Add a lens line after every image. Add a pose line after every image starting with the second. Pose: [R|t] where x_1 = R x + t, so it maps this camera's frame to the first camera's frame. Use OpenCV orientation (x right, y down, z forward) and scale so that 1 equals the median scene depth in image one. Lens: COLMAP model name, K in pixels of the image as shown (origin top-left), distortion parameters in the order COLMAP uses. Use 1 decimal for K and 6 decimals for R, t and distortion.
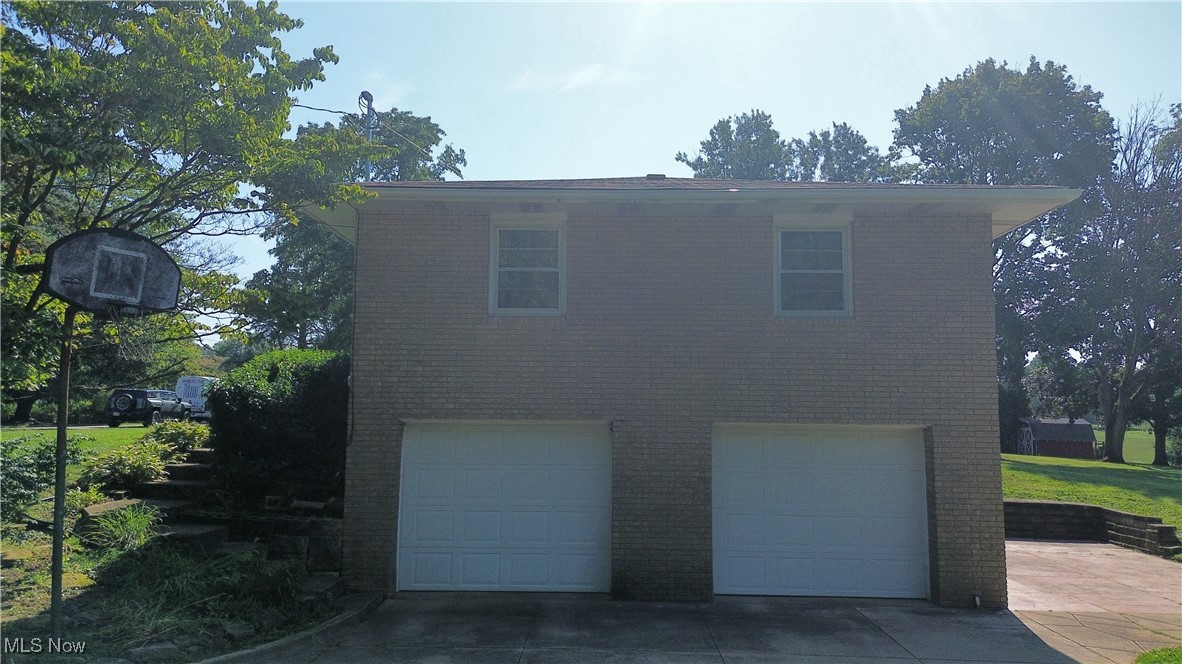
lens RADIAL K [[809.4, 0, 591.6], [0, 809.4, 335.9], [0, 0, 1]] dist [0.030464, 0.000878]
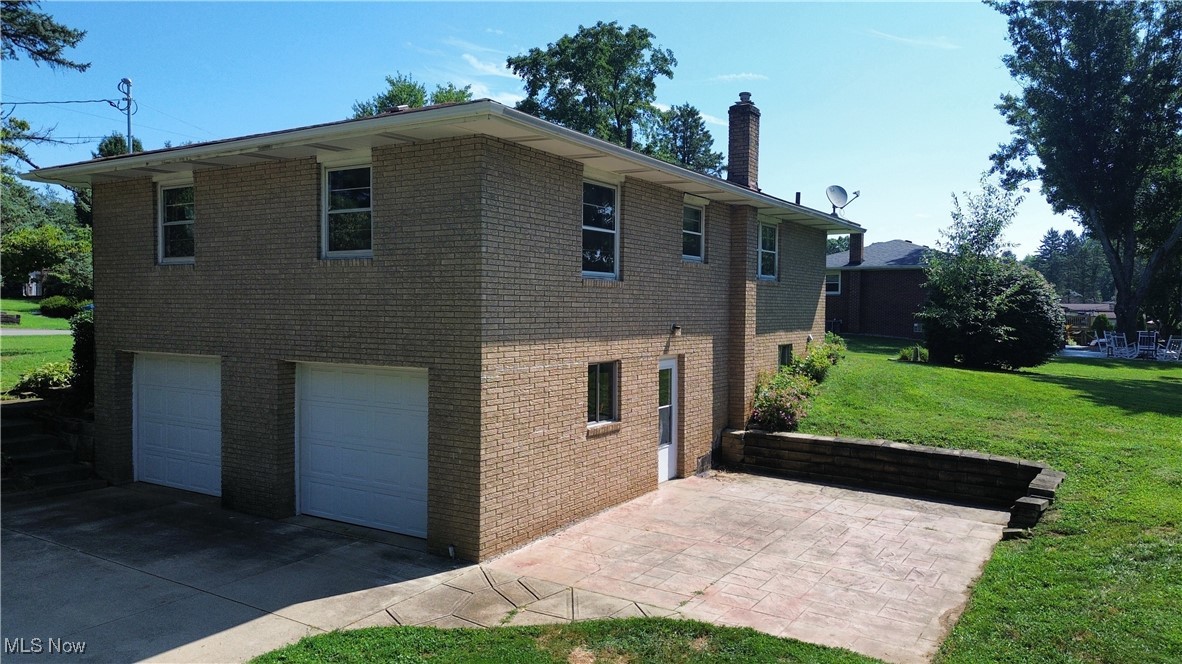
lens RADIAL K [[809.4, 0, 589.8], [0, 809.4, 330.3], [0, 0, 1]] dist [0.030464, 0.000878]
pose [[0.854355, 0.009874, -0.519597, 1.042753], [0.055673, 0.992327, 0.110397, -0.028388], [0.516700, -0.123246, 0.847249, 0.289784]]
